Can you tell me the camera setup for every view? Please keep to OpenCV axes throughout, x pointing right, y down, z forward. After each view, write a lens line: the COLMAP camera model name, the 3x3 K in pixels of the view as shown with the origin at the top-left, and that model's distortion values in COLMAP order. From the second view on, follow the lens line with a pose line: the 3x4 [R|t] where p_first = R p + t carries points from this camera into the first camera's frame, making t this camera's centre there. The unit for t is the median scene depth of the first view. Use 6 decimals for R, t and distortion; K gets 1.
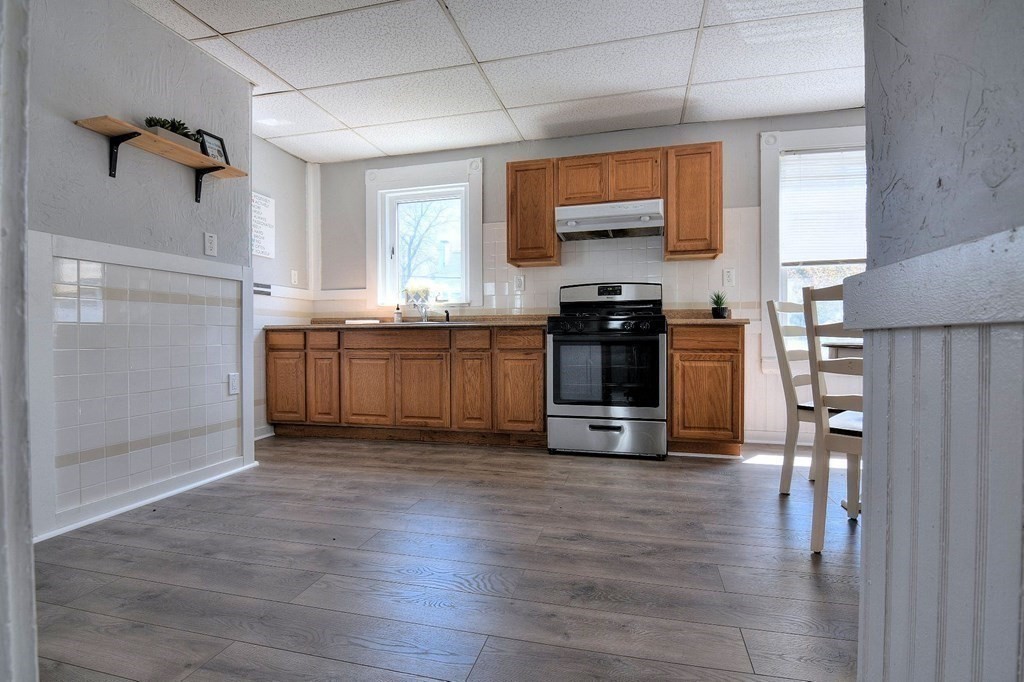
lens RADIAL K [[495.1, 0, 508.0], [0, 495.1, 342.4], [0, 0, 1]] dist [-0.015173, -0.003737]
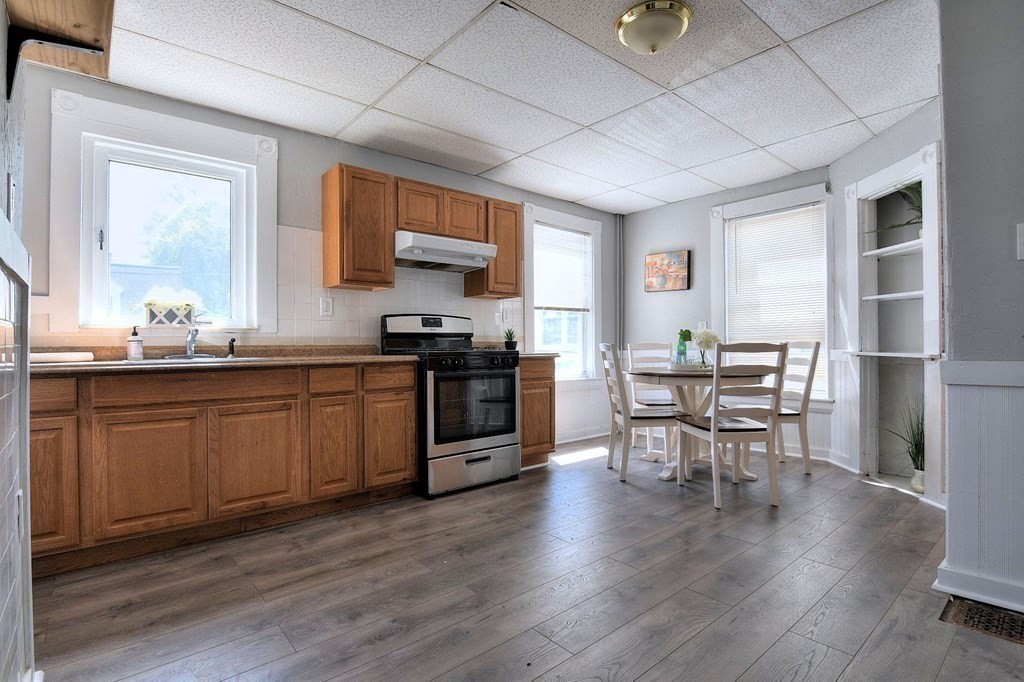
lens RADIAL K [[495.1, 0, 511.4], [0, 495.1, 342.7], [0, 0, 1]] dist [-0.015173, -0.003737]
pose [[0.571920, 0.003323, 0.820303, -0.552032], [0.013506, 0.999818, -0.013467, -0.051118], [-0.820198, 0.018781, 0.571771, 0.317834]]
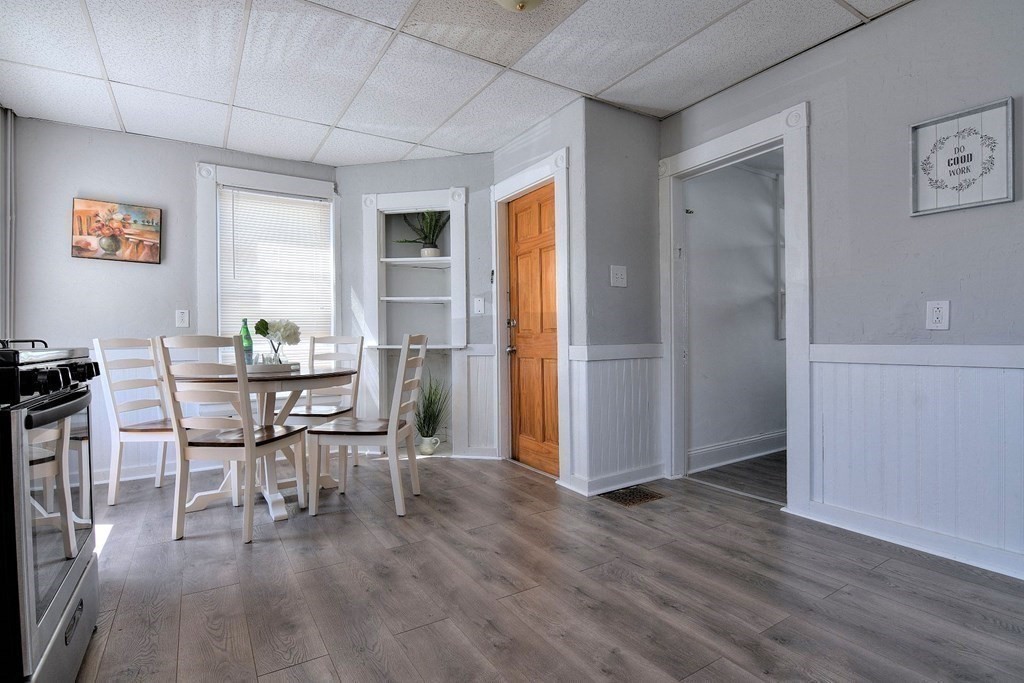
lens RADIAL K [[495.1, 0, 508.4], [0, 495.1, 343.2], [0, 0, 1]] dist [-0.015173, -0.003737]
pose [[-0.725809, 0.007356, 0.687857, -0.315229], [0.022199, 0.999672, 0.012733, -0.050039], [-0.687538, 0.024512, -0.725735, 0.937786]]
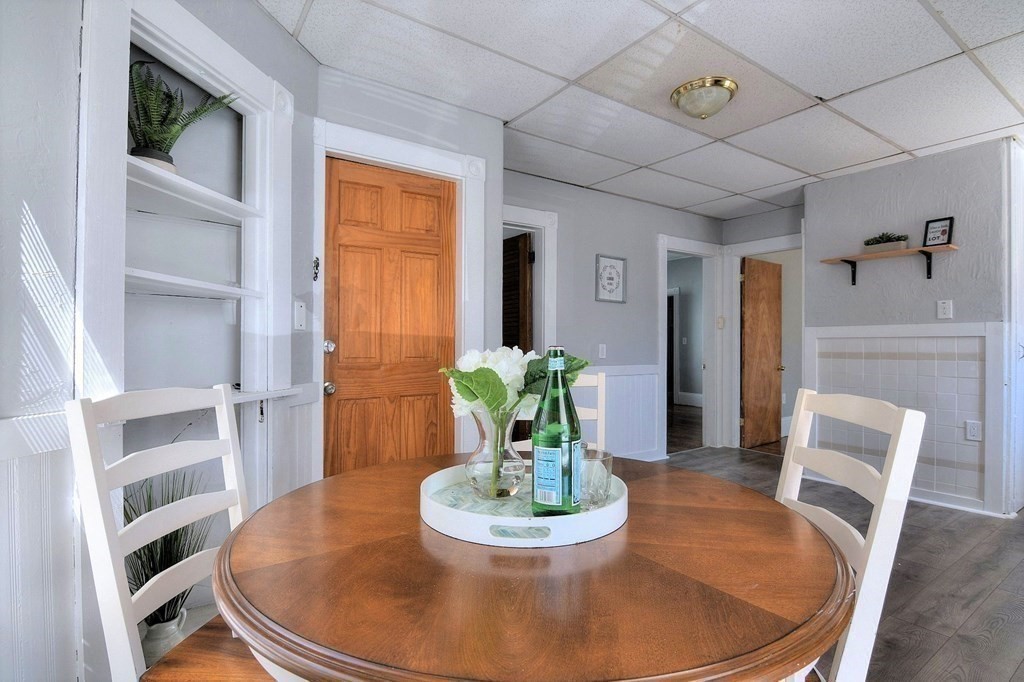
lens RADIAL K [[495.1, 0, 519.1], [0, 495.1, 344.6], [0, 0, 1]] dist [-0.015173, -0.003737]
pose [[-0.662834, -0.001771, -0.748764, 0.765898], [-0.007337, 0.999965, 0.004130, -0.087030], [0.748730, 0.008231, -0.662824, 0.795314]]
